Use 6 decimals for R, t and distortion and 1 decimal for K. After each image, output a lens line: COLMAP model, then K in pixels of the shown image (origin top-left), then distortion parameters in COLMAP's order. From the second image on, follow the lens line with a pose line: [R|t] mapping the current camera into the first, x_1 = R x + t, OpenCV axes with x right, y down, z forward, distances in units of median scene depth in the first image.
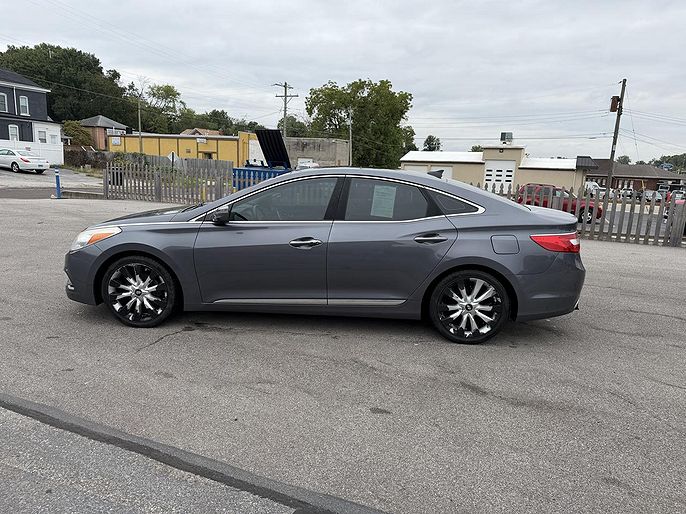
lens RADIAL K [[488.9, 0, 345.1], [0, 488.9, 276.3], [0, 0, 1]] dist [0.043208, -0.055752]
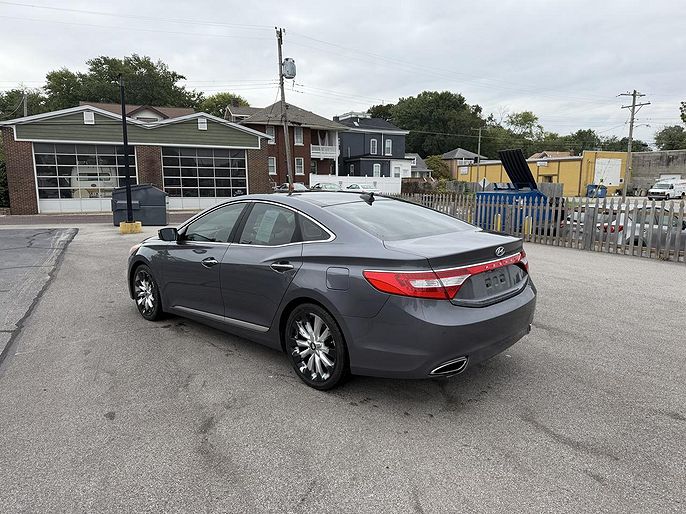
lens RADIAL K [[488.9, 0, 345.1], [0, 488.9, 276.3], [0, 0, 1]] dist [0.043208, -0.055752]
pose [[0.744683, 0.076830, -0.662981, 0.544245], [-0.109033, 0.994011, -0.007277, -0.038824], [0.658452, 0.077706, 0.748601, 0.231038]]
